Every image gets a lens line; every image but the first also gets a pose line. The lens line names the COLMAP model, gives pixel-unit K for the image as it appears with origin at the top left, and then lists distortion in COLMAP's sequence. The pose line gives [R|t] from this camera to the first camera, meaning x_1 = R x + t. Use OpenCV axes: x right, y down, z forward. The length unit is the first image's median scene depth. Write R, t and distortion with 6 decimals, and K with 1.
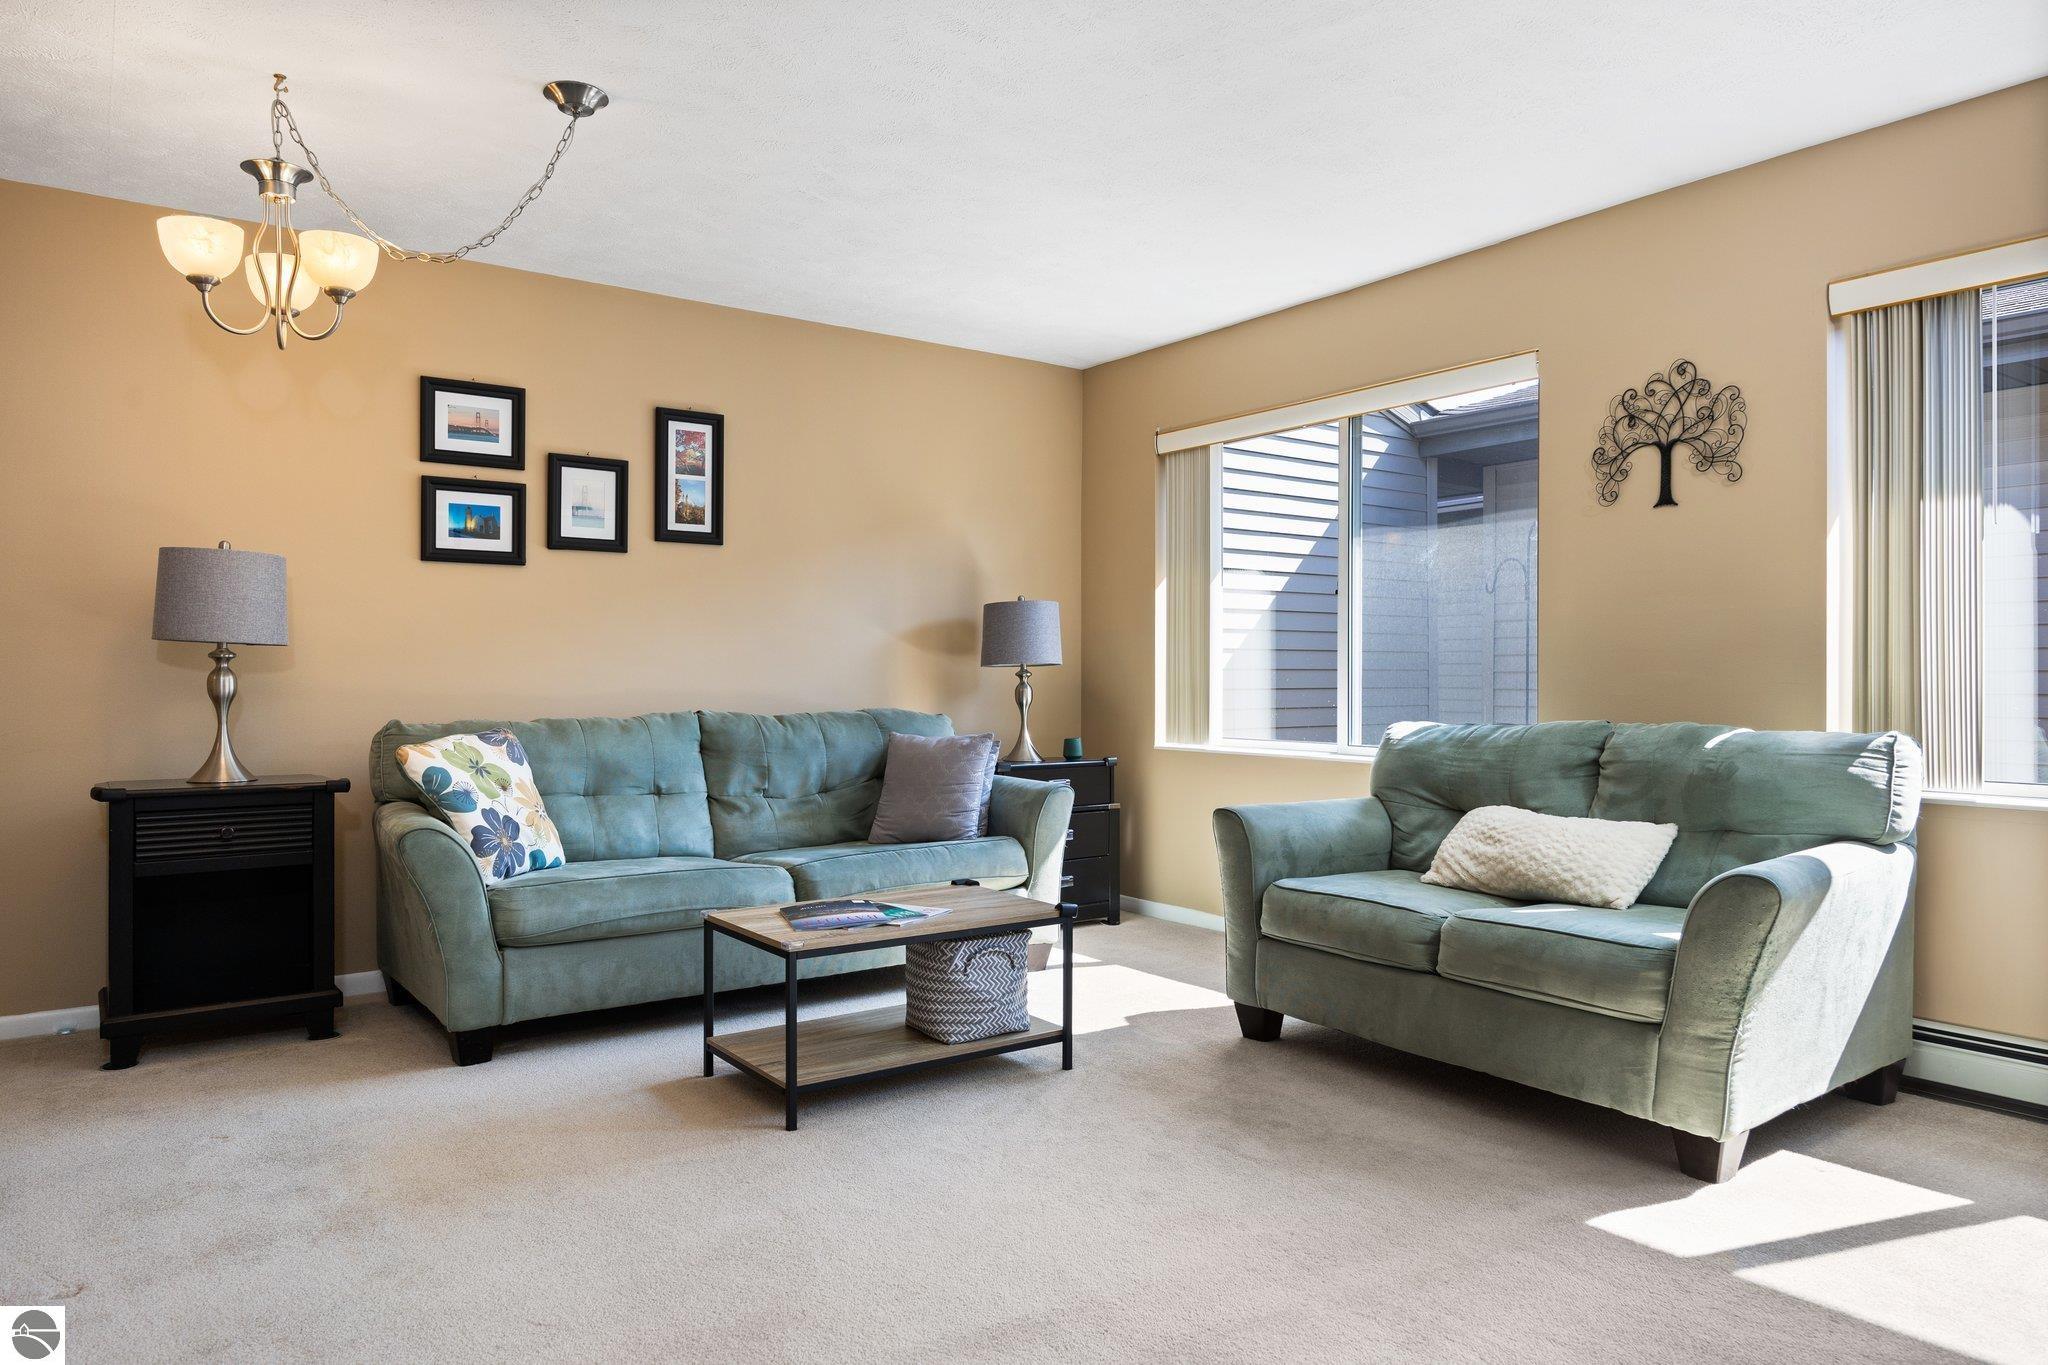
lens RADIAL K [[1300.0, 0, 1029.3], [0, 1300.0, 671.3], [0, 0, 1]] dist [-0.005526, 0.003269]
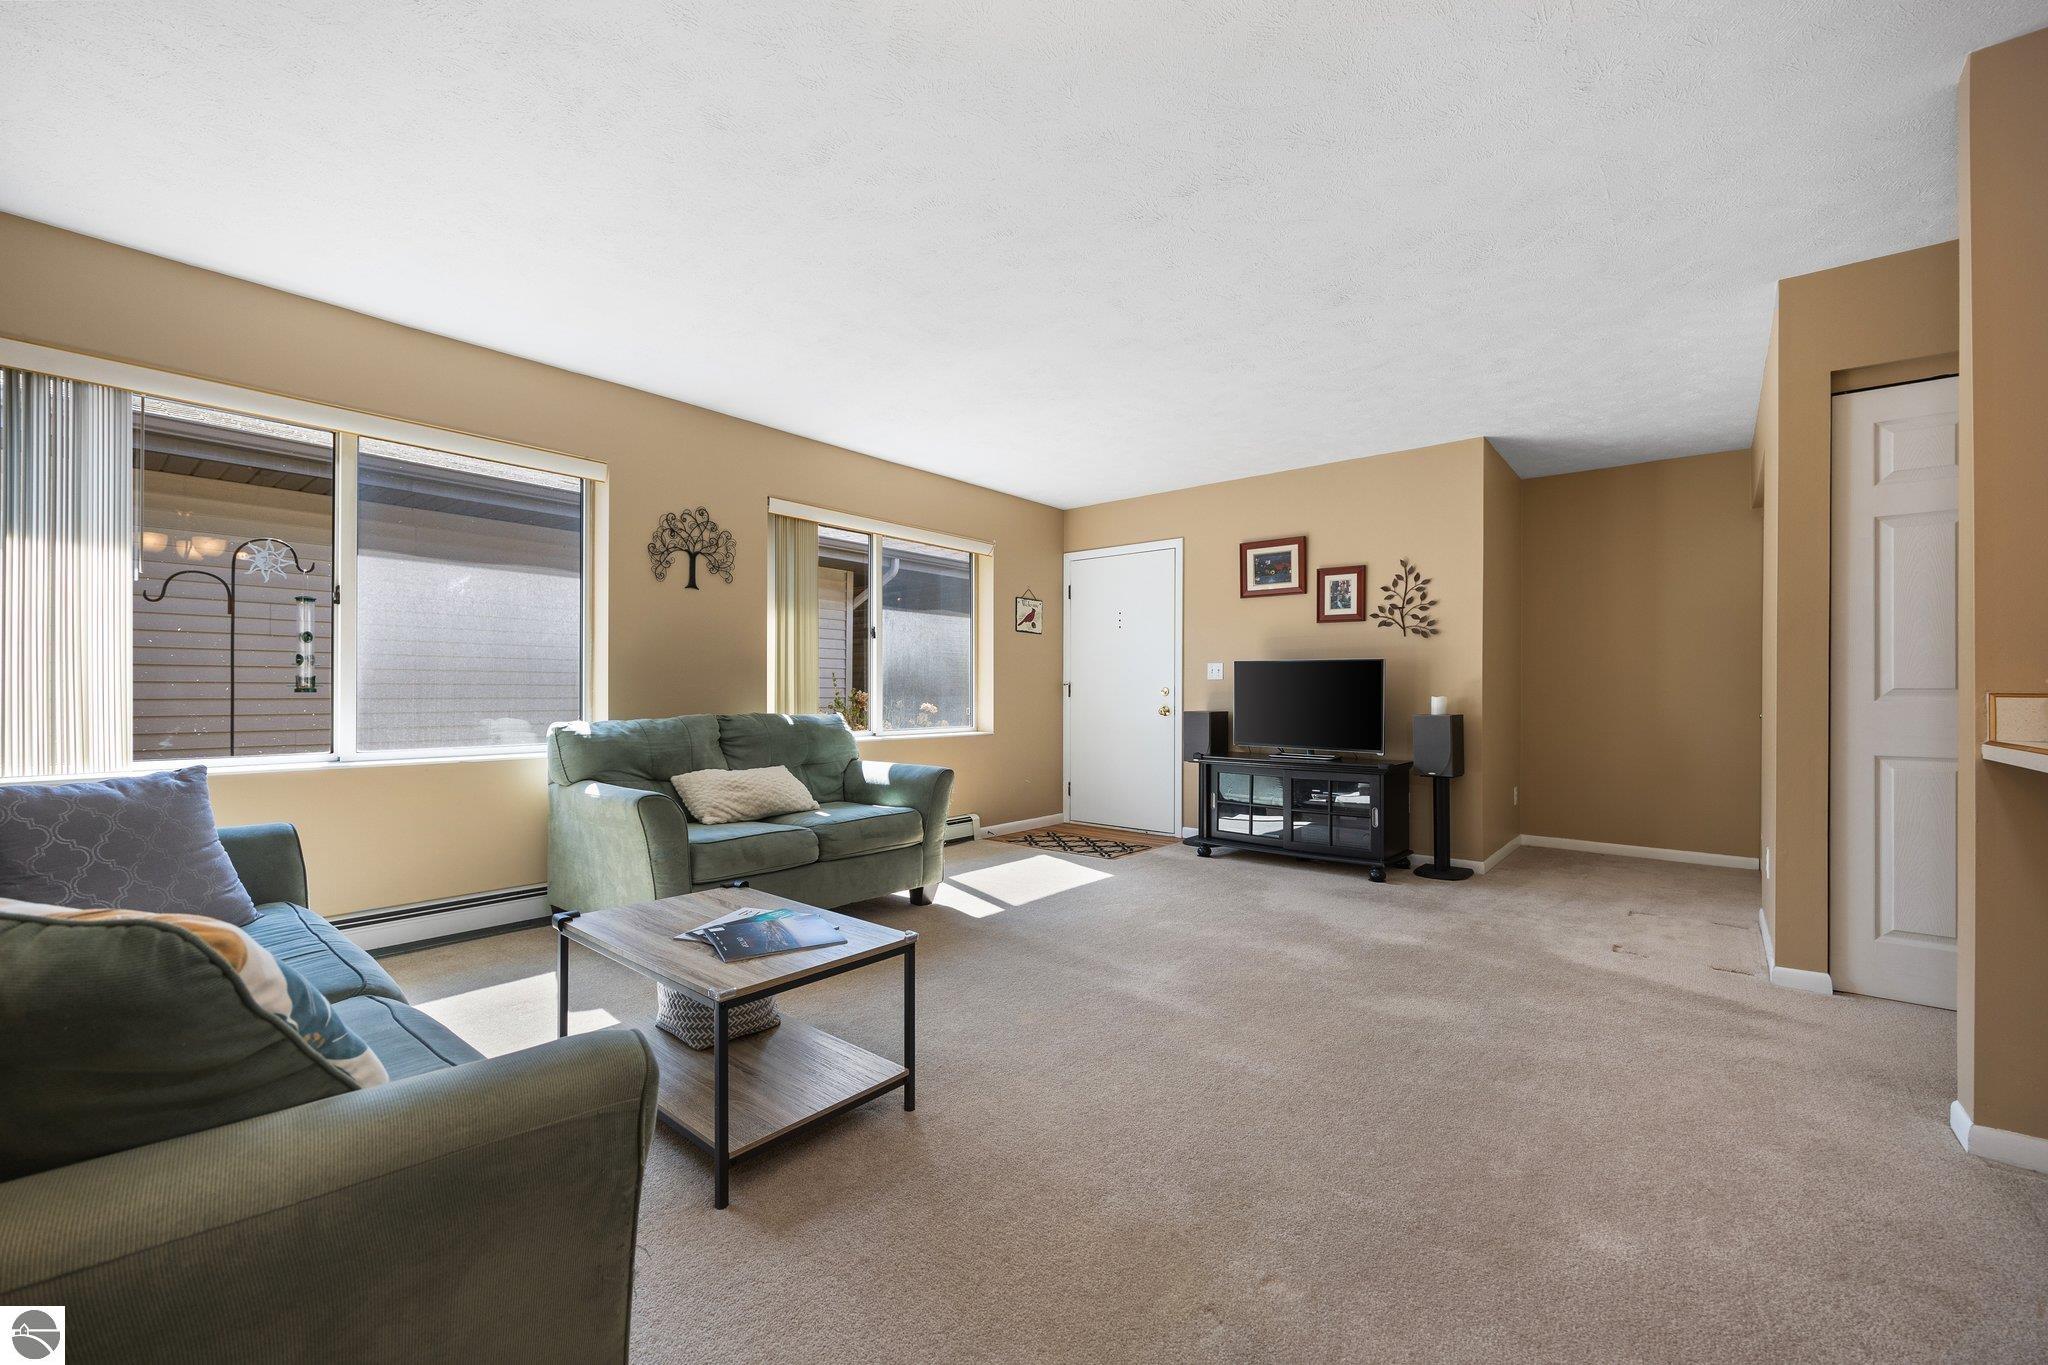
lens RADIAL K [[820.5, 0, 1021.6], [0, 820.5, 686.3], [0, 0, 1]] dist [-0.005451, 0.000894]
pose [[-0.235558, 0.005046, 0.971847, -0.672980], [-0.008819, 0.999934, -0.007329, 0.006547], [-0.971820, -0.010297, -0.235498, 0.836396]]
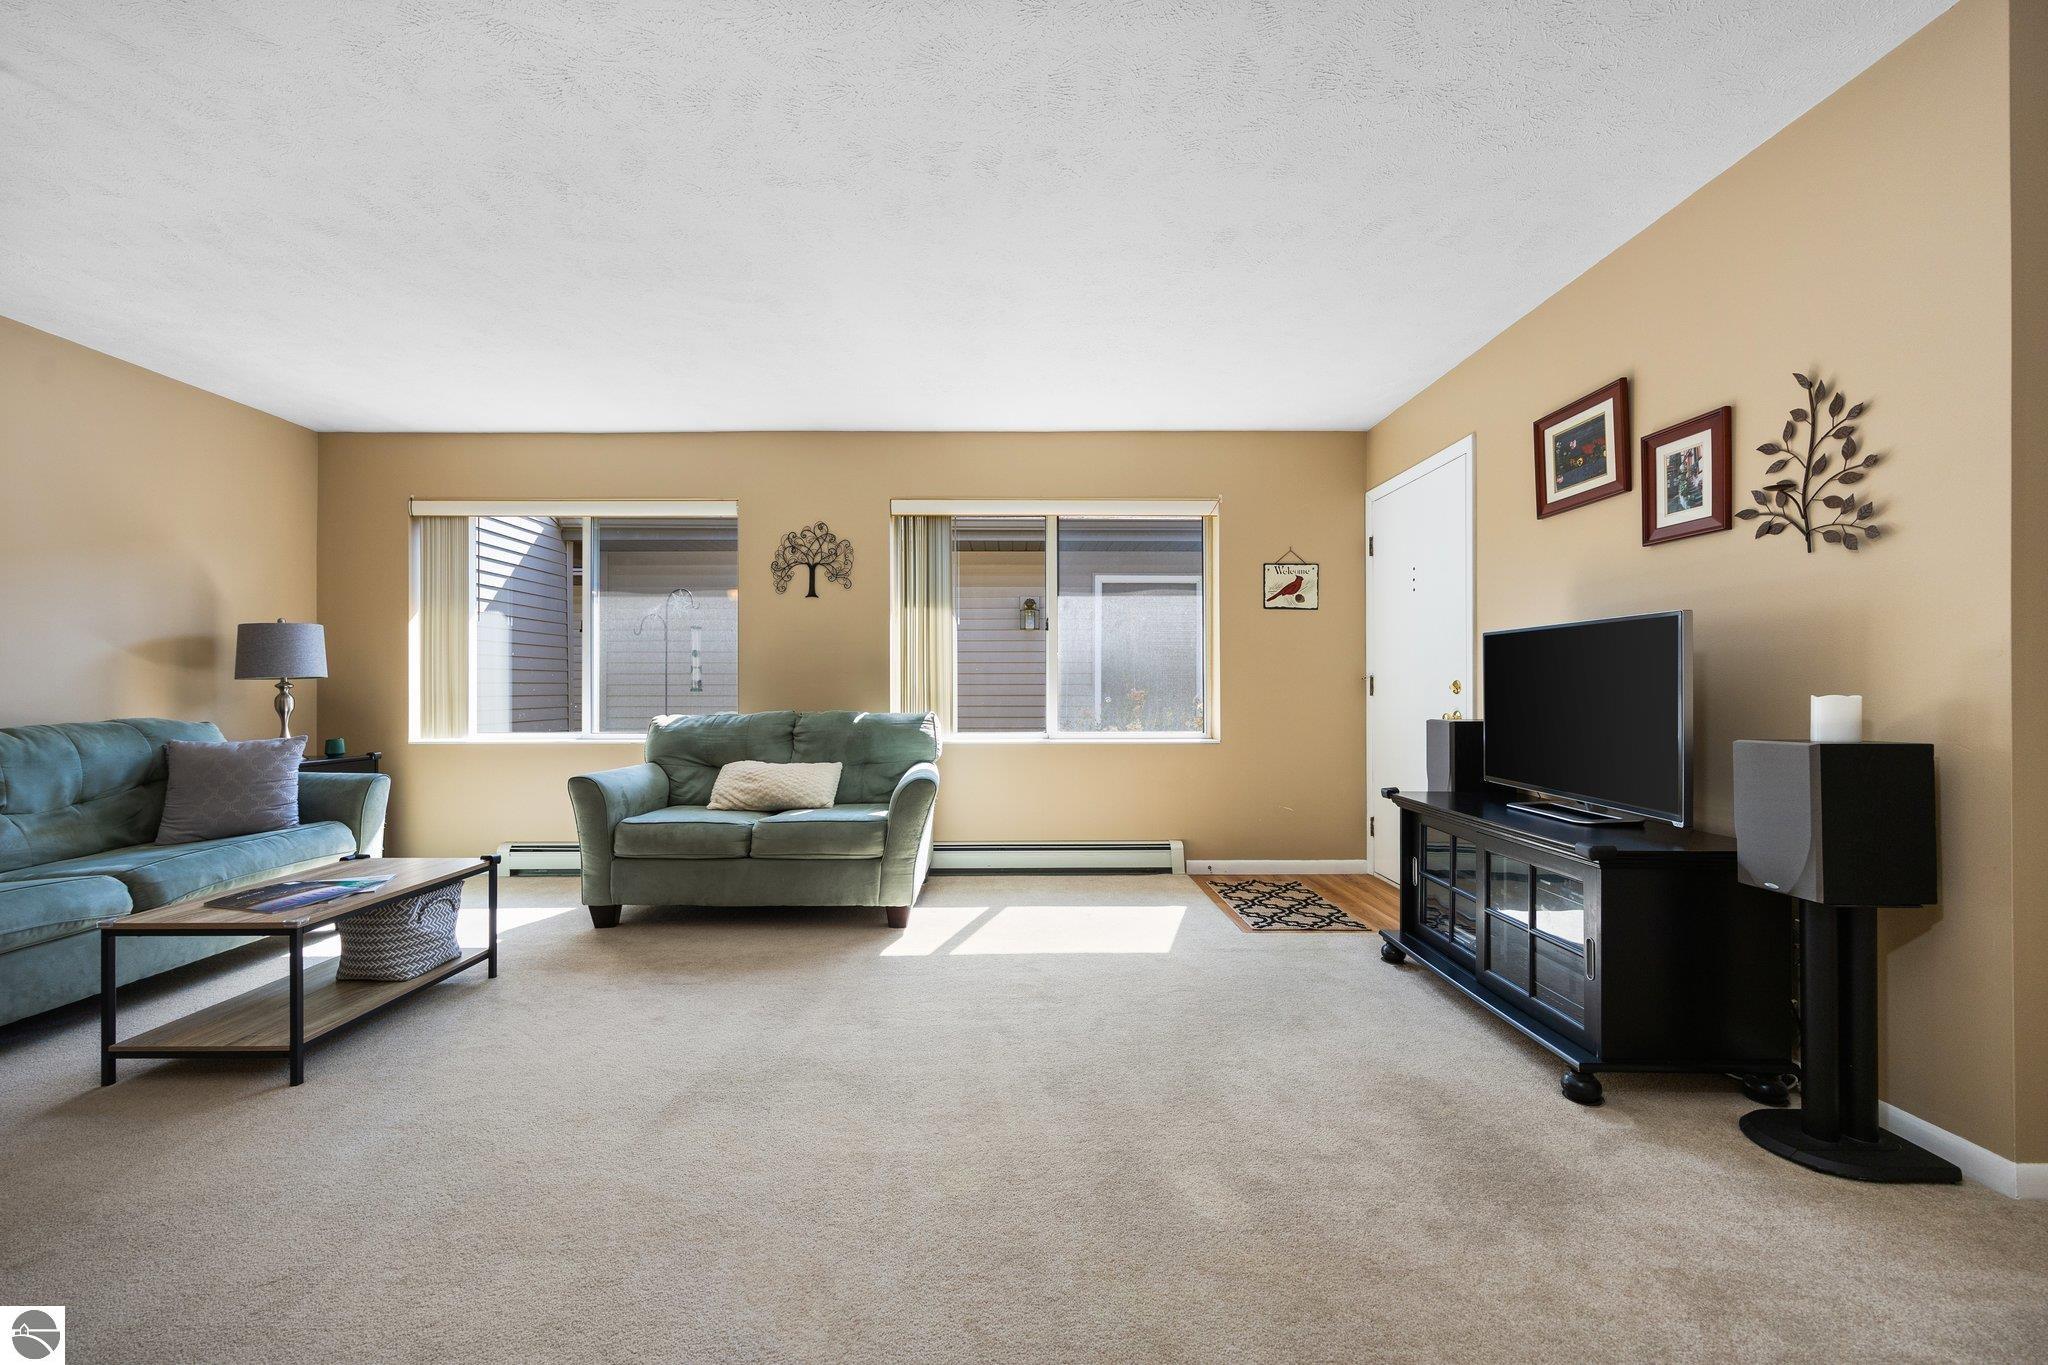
lens RADIAL K [[820.5, 0, 1019.7], [0, 820.5, 686.9], [0, 0, 1]] dist [-0.005451, 0.000894]
pose [[0.585290, -0.000086, 0.810824, -0.306933], [-0.001300, 0.999999, 0.001045, 0.002312], [-0.810823, -0.001665, 0.585289, 0.051991]]
